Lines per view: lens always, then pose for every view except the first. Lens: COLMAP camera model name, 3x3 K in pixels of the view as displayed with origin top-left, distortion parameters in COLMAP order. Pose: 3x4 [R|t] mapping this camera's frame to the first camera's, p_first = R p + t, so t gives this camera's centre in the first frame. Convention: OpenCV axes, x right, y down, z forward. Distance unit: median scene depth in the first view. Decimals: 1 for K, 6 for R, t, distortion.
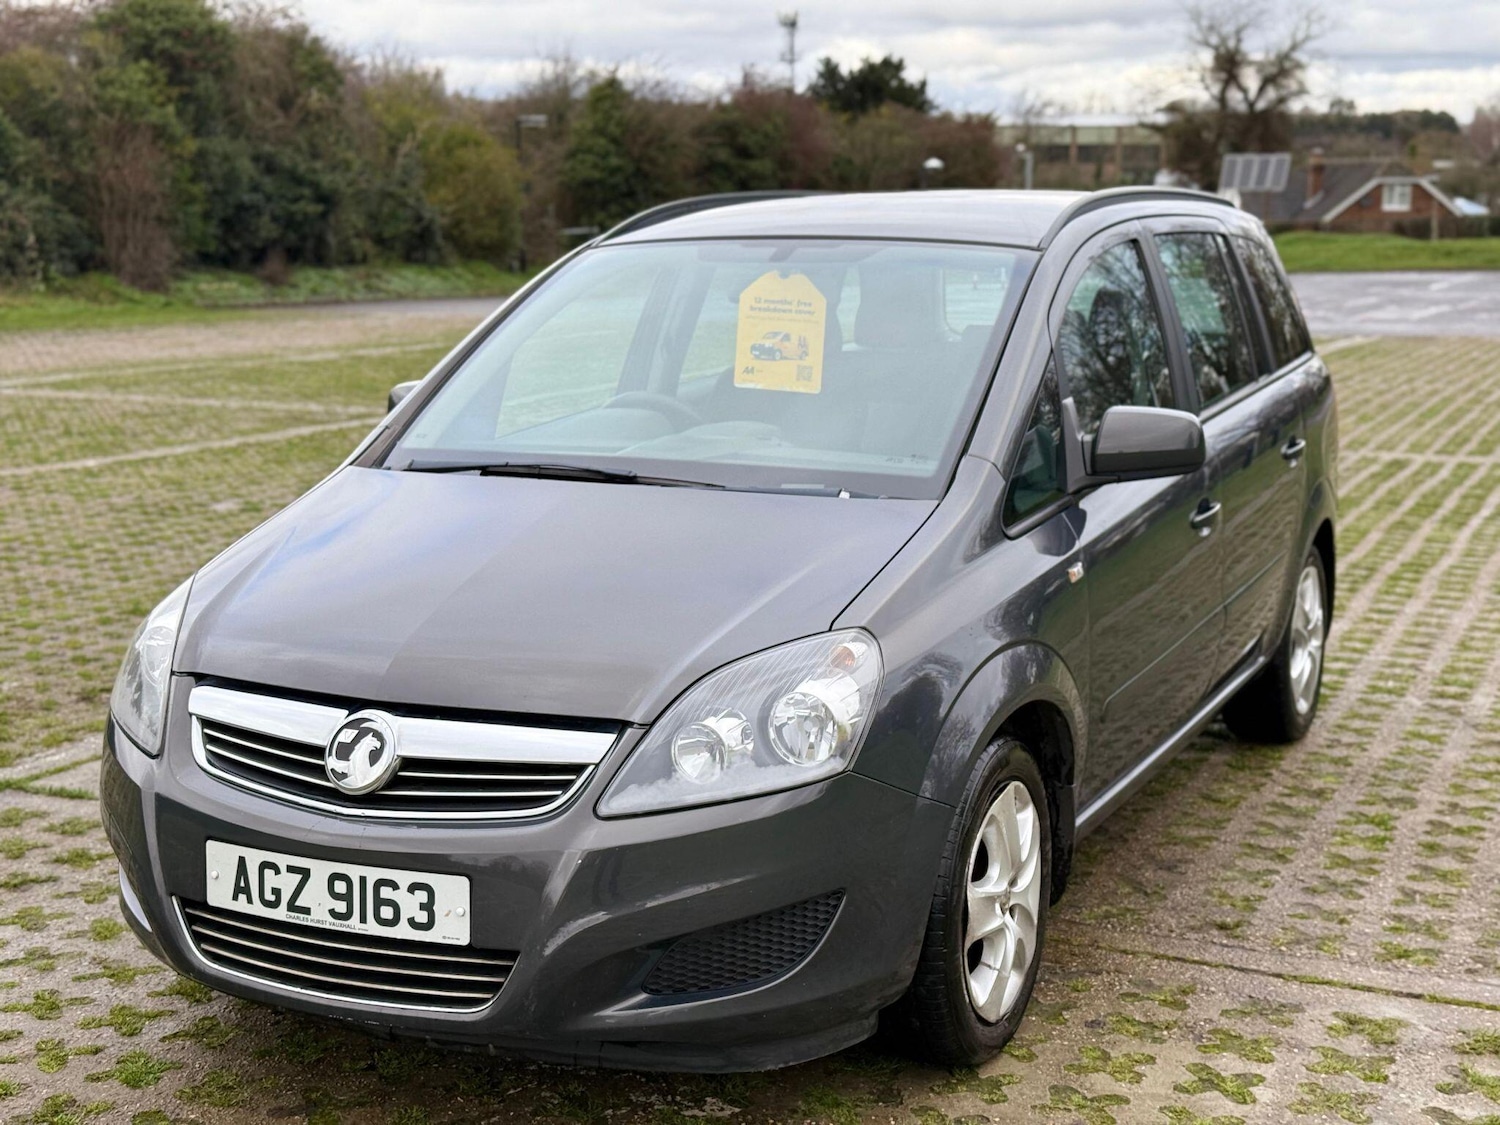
lens RADIAL K [[2074.1, 0, 745.0], [0, 2074.1, 562.0], [0, 0, 1]] dist [0.193501, -0.388187]
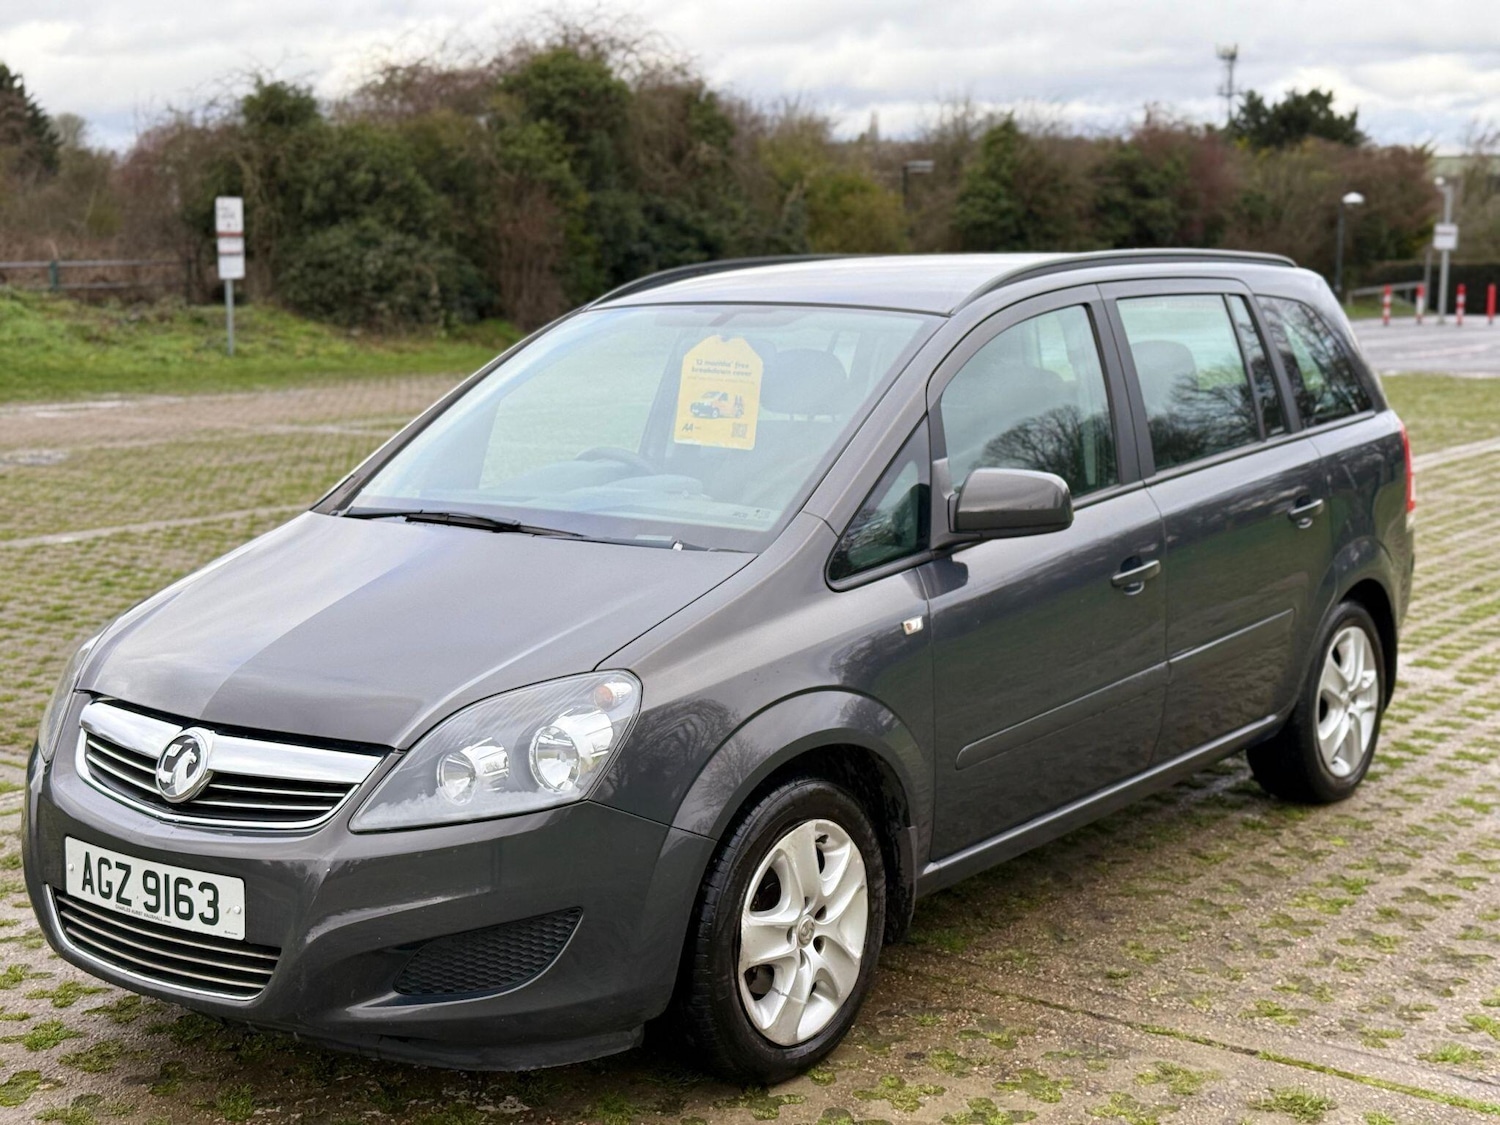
lens RADIAL K [[2072.5, 0, 739.4], [0, 2072.5, 570.7], [0, 0, 1]] dist [0.195459, -0.385115]
pose [[0.978945, 0.023827, -0.202730, 0.270791], [-0.026850, 0.999565, -0.012171, -0.006783], [0.202352, 0.017358, 0.979159, -0.043255]]
